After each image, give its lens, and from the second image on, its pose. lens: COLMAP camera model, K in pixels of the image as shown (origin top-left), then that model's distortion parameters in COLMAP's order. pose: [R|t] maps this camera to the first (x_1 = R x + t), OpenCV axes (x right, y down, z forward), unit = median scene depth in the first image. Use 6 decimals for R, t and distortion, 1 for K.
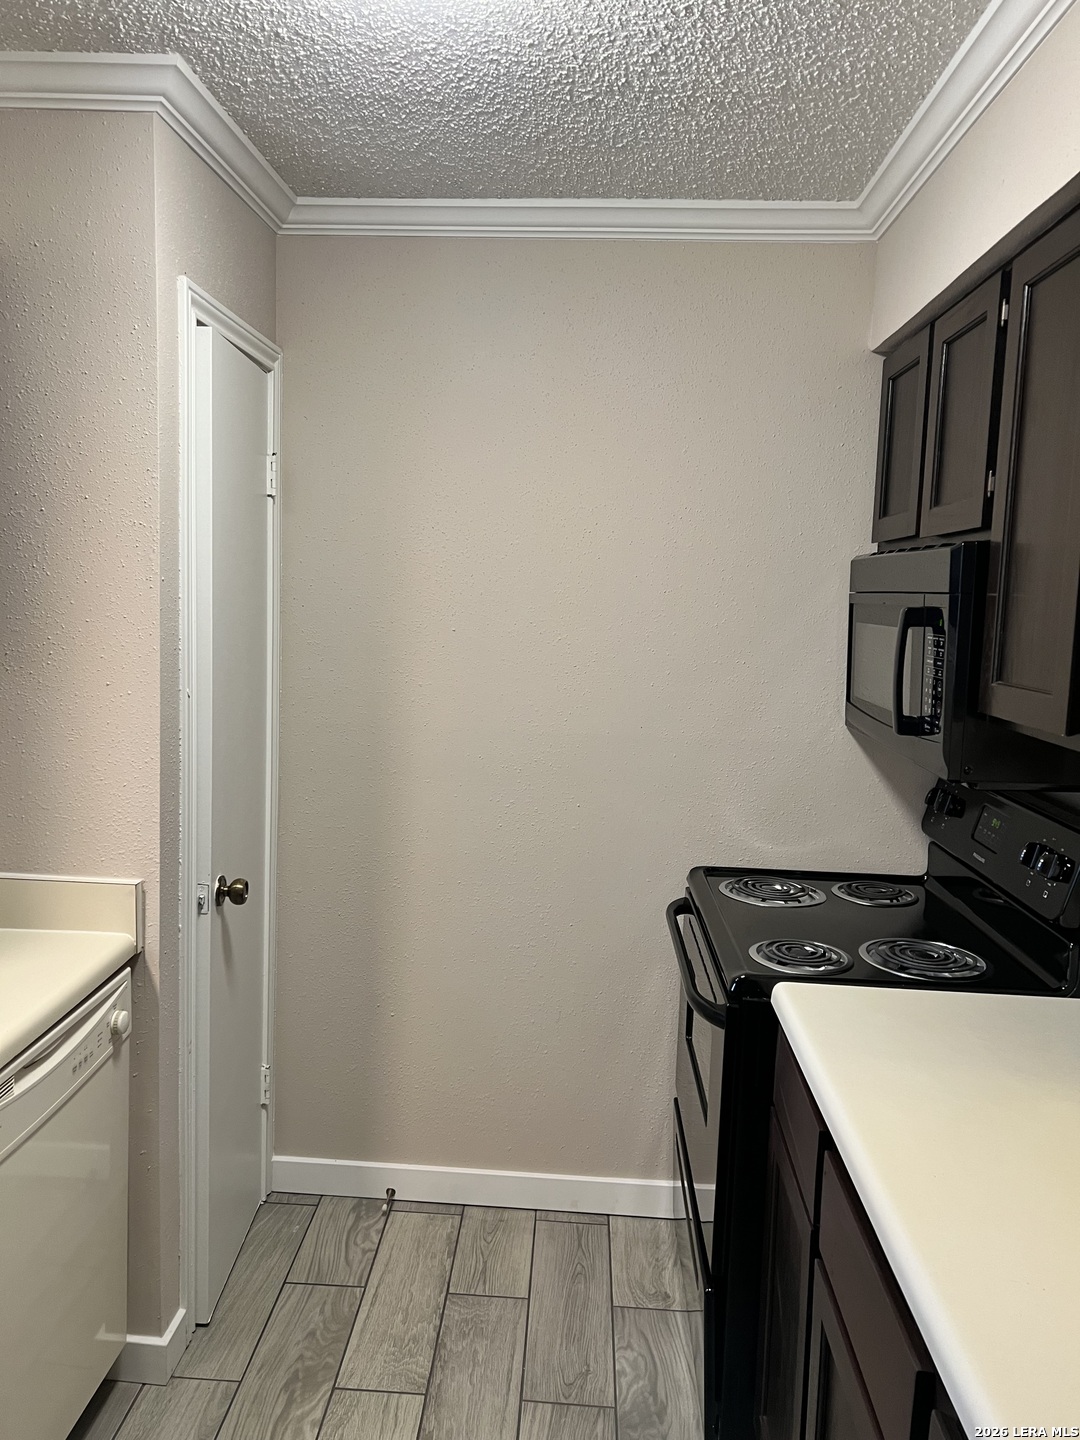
lens RADIAL K [[1076.7, 0, 518.1], [0, 1076.7, 712.6], [0, 0, 1]] dist [0.049760, -0.052888]
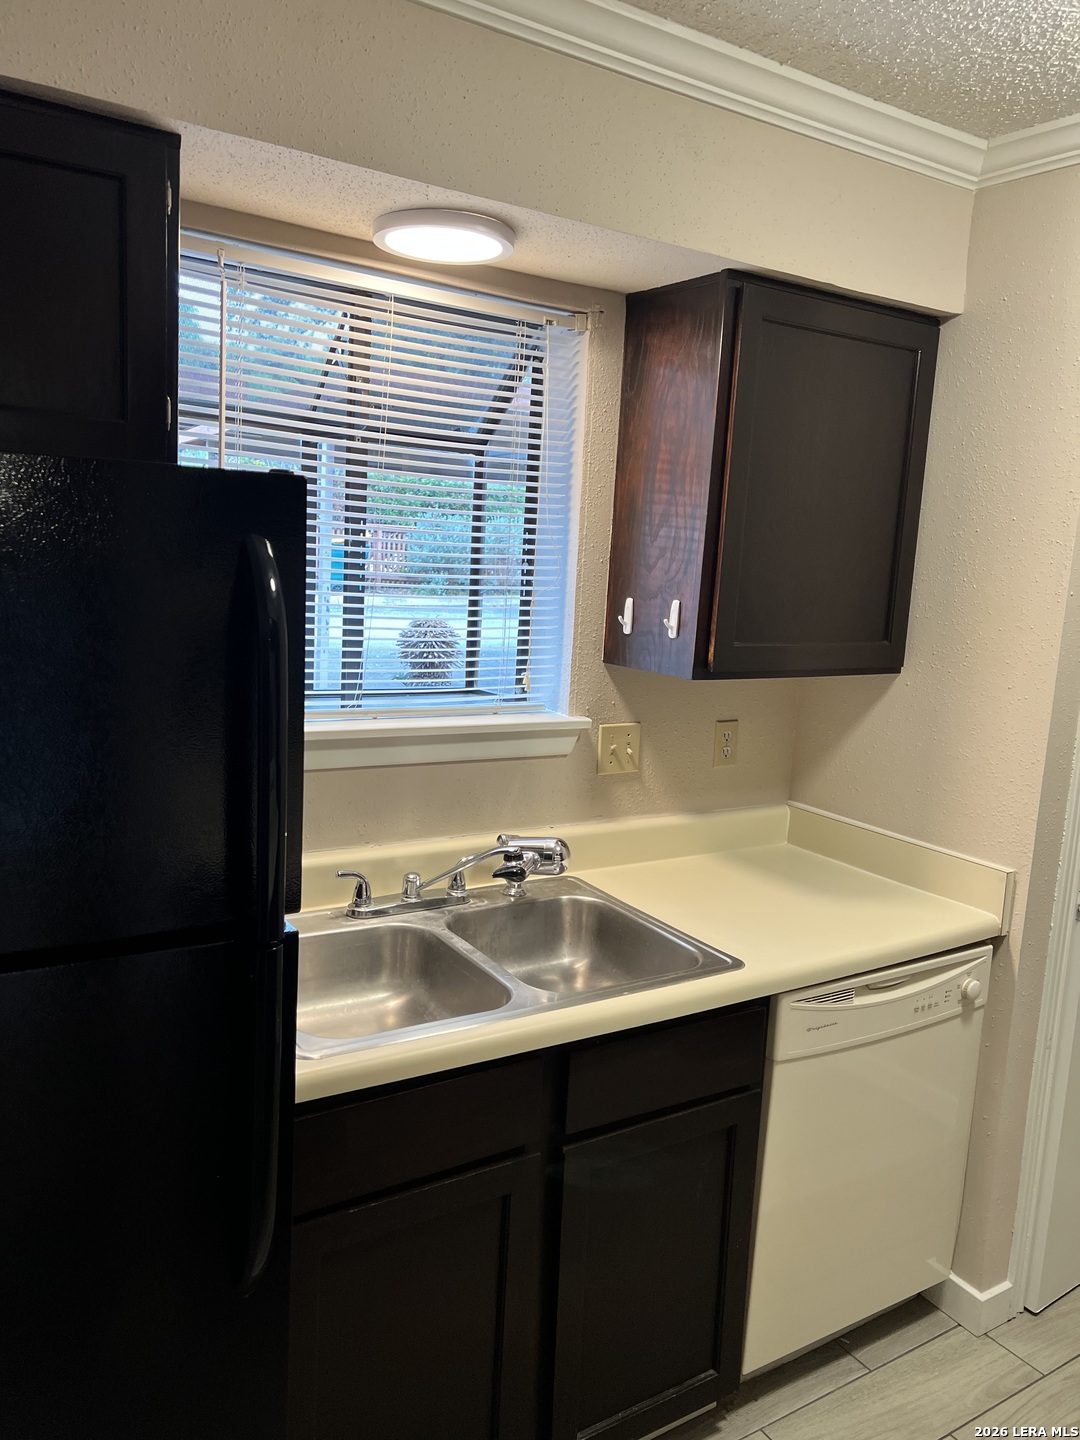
lens RADIAL K [[1084.4, 0, 534.9], [0, 1084.4, 713.9], [0, 0, 1]] dist [0.050507, -0.062621]
pose [[0.583884, 0.122250, -0.802580, 0.226829], [-0.127846, 0.990108, 0.057806, -0.001919], [0.801707, 0.068854, 0.593738, -0.042485]]
